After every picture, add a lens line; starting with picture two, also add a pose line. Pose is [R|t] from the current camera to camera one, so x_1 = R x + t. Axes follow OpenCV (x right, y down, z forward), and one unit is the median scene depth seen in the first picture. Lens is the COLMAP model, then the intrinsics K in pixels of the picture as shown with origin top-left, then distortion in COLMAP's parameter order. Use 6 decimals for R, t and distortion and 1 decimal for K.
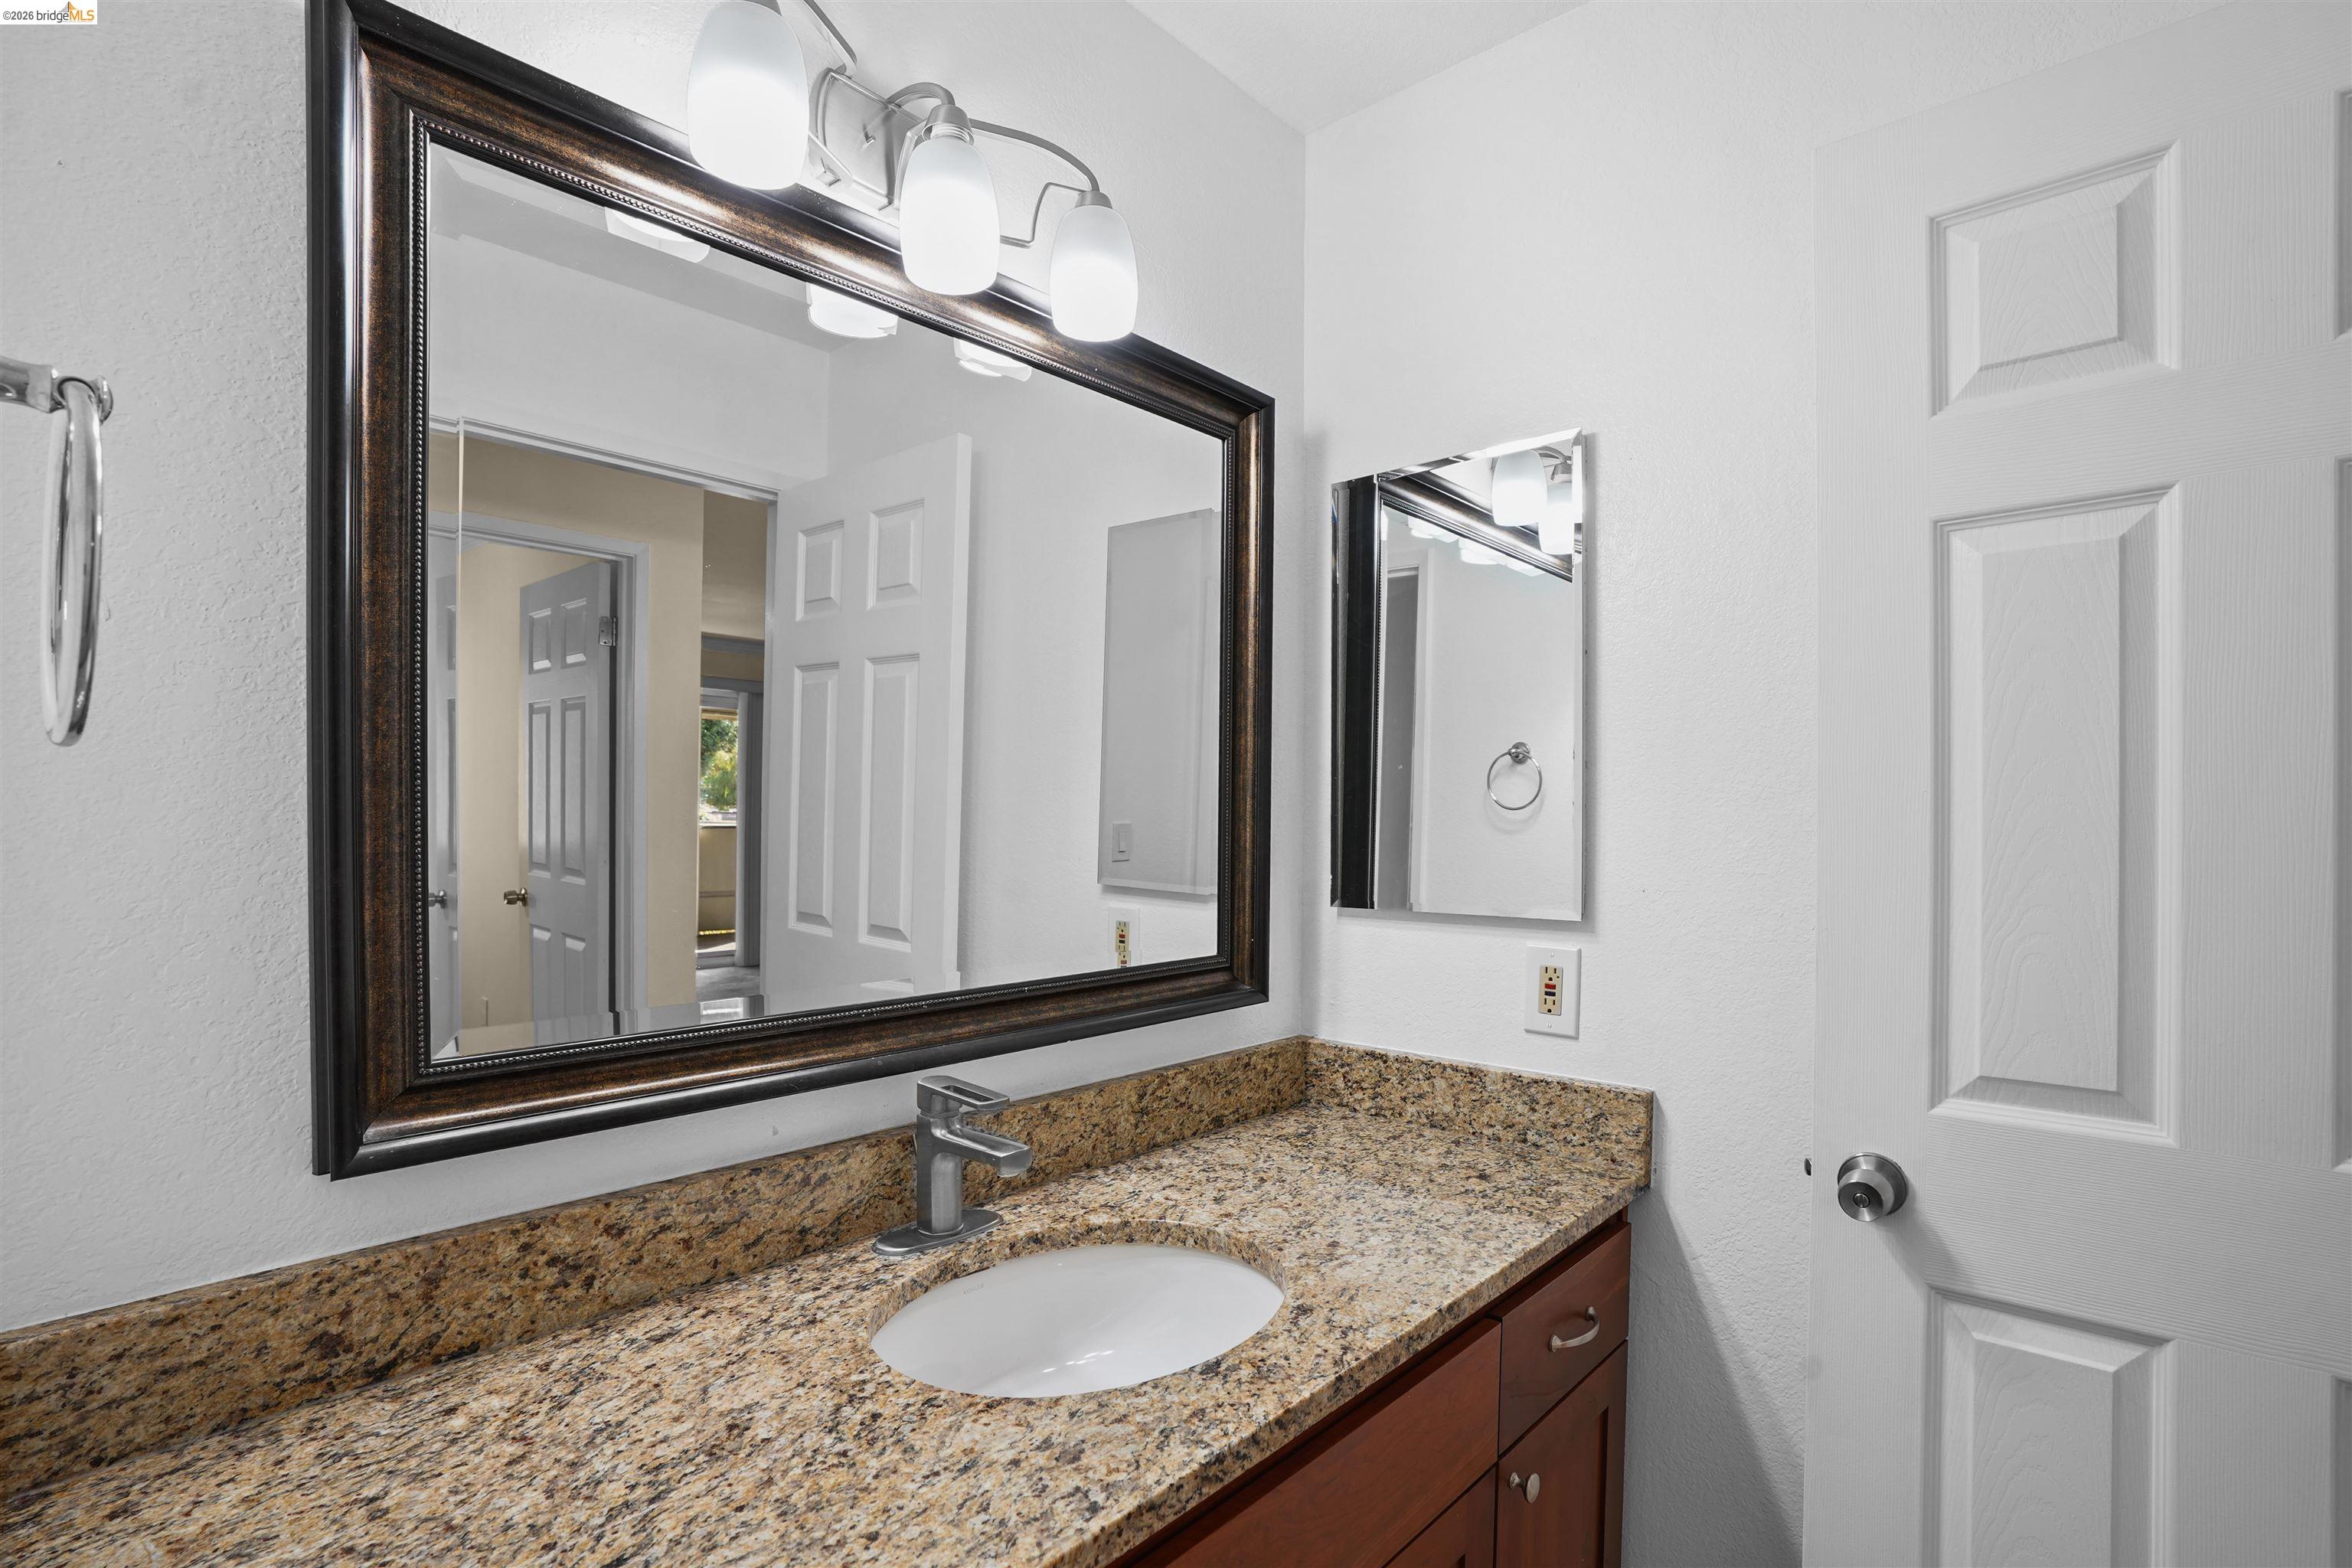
lens RADIAL K [[1096.4, 0, 1266.4], [0, 1096.4, 815.5], [0, 0, 1]] dist [-0.055933, 0.019840]
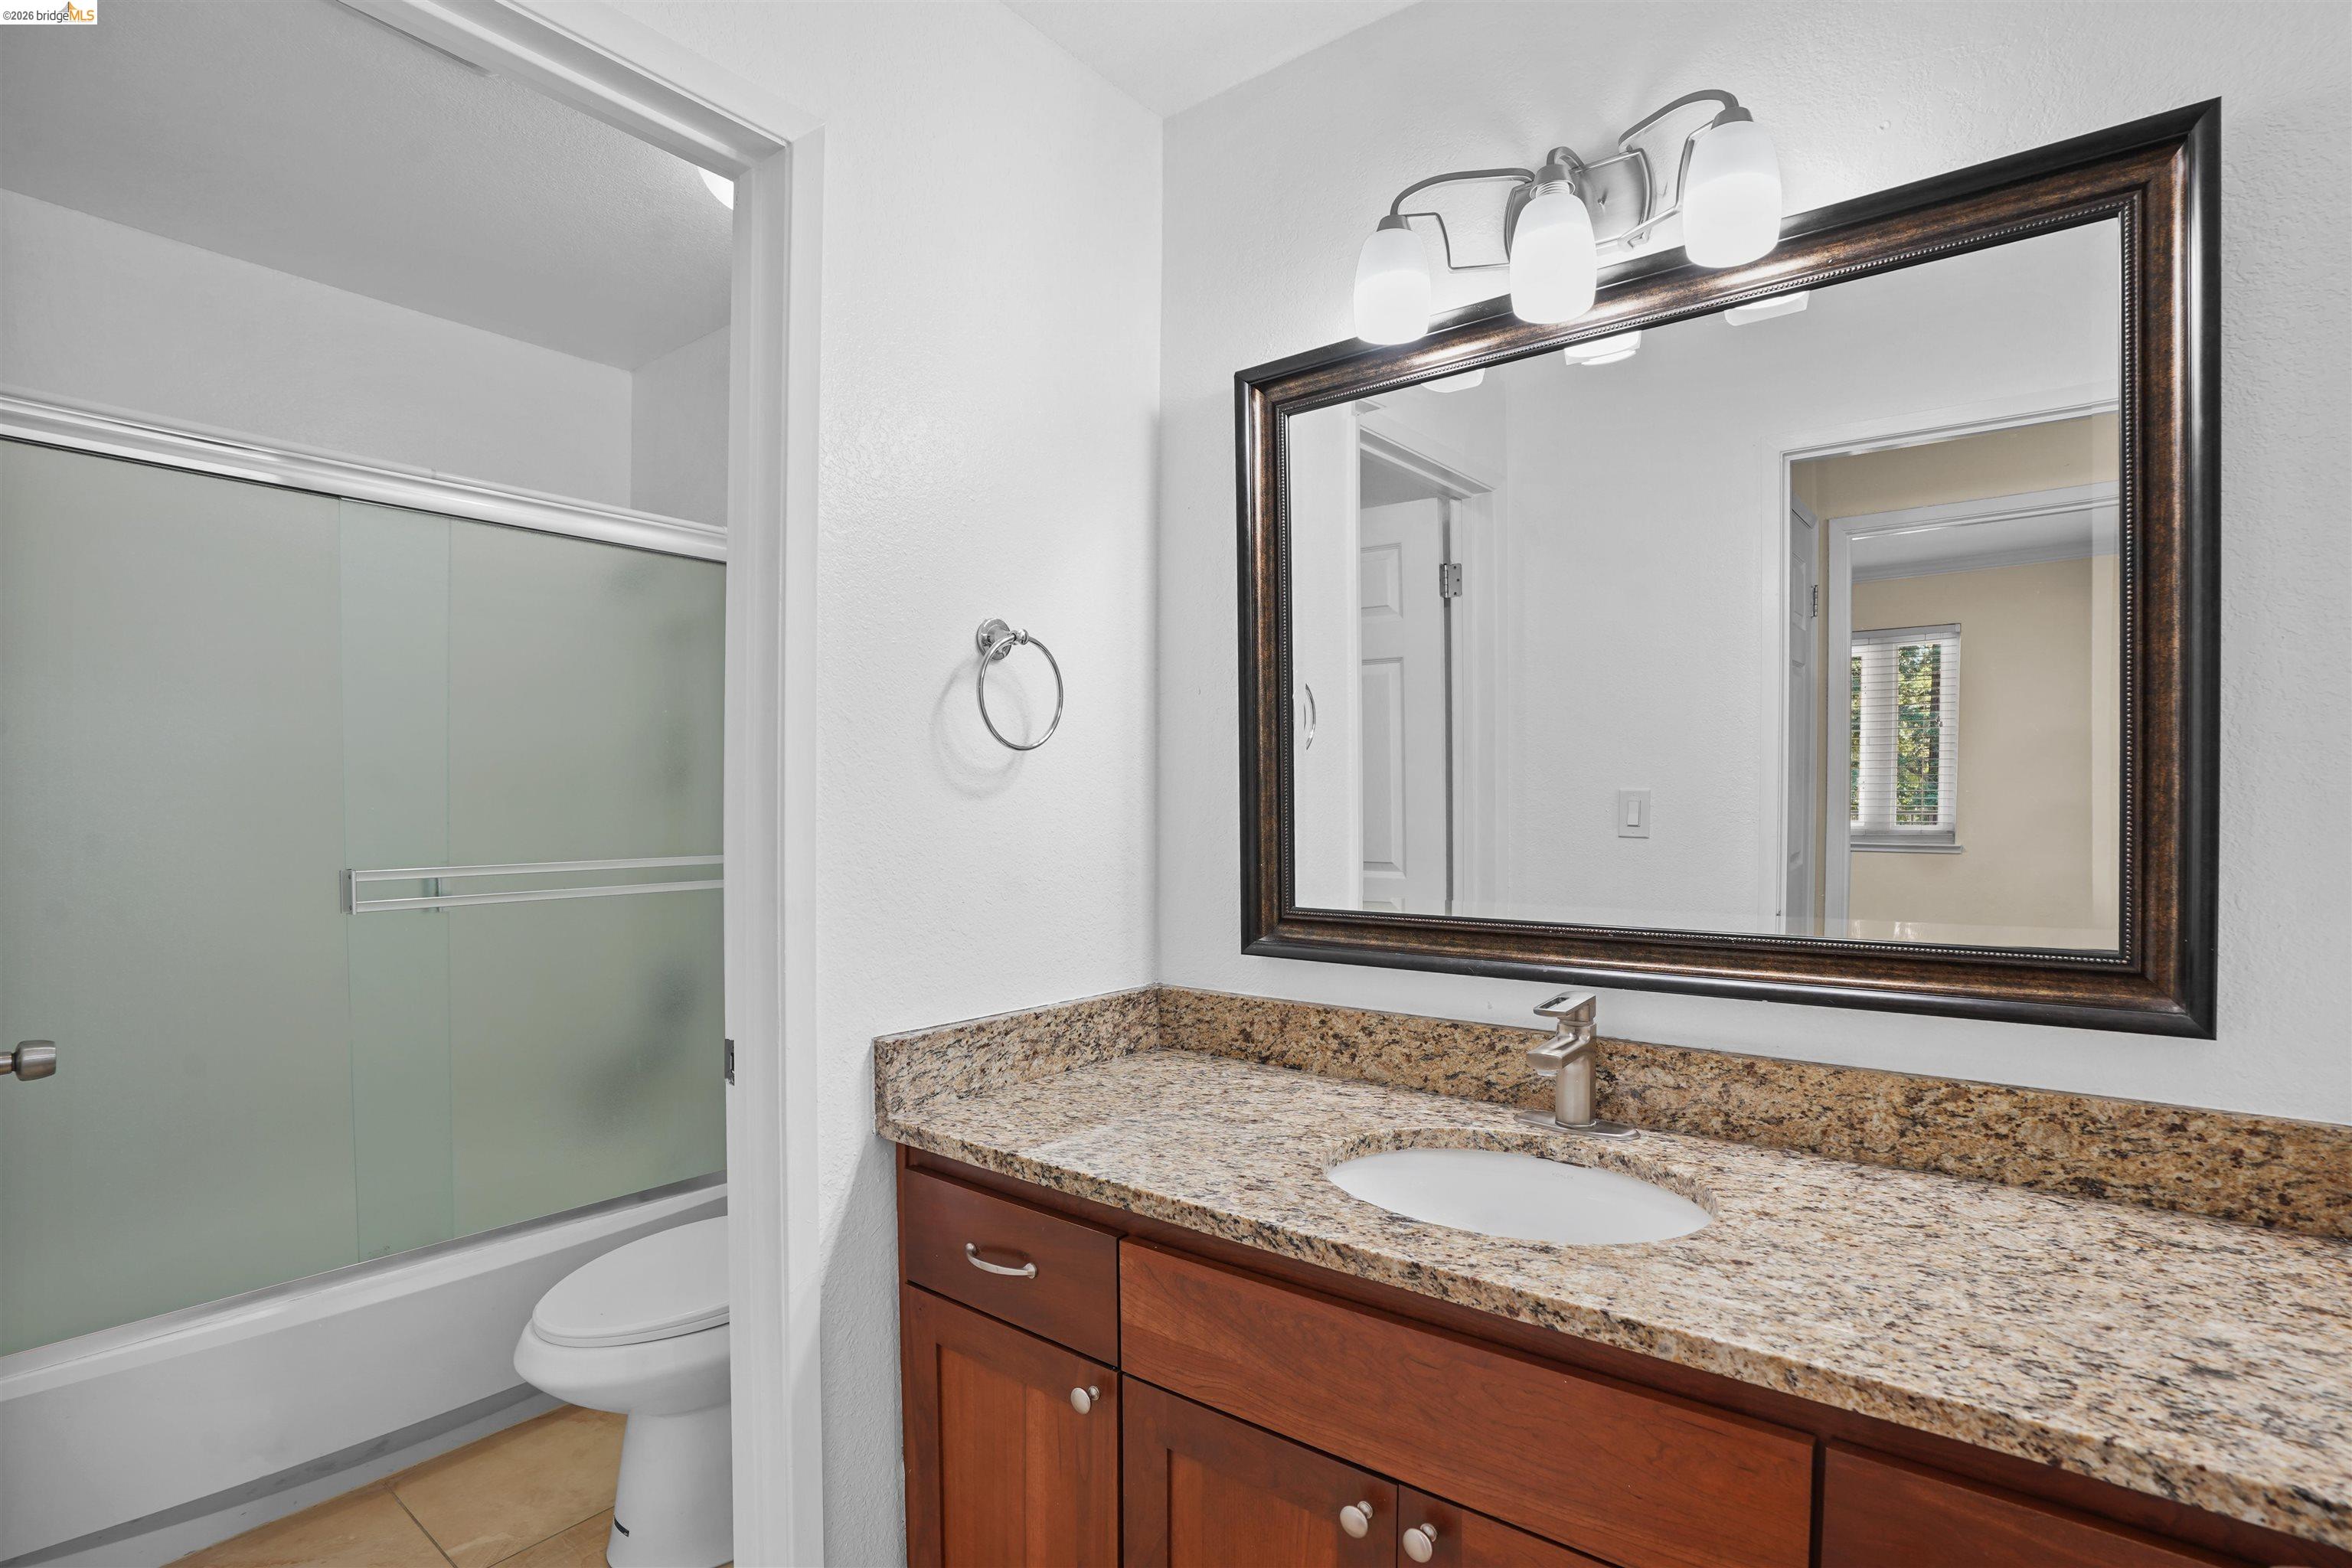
lens RADIAL K [[1096.4, 0, 1176.3], [0, 1096.4, 802.8], [0, 0, 1]] dist [-0.055933, 0.019840]
pose [[0.062235, -0.004581, -0.998051, 0.899467], [0.009106, 0.999950, -0.004022, 0.040938], [0.998020, -0.008838, 0.062274, 0.539569]]
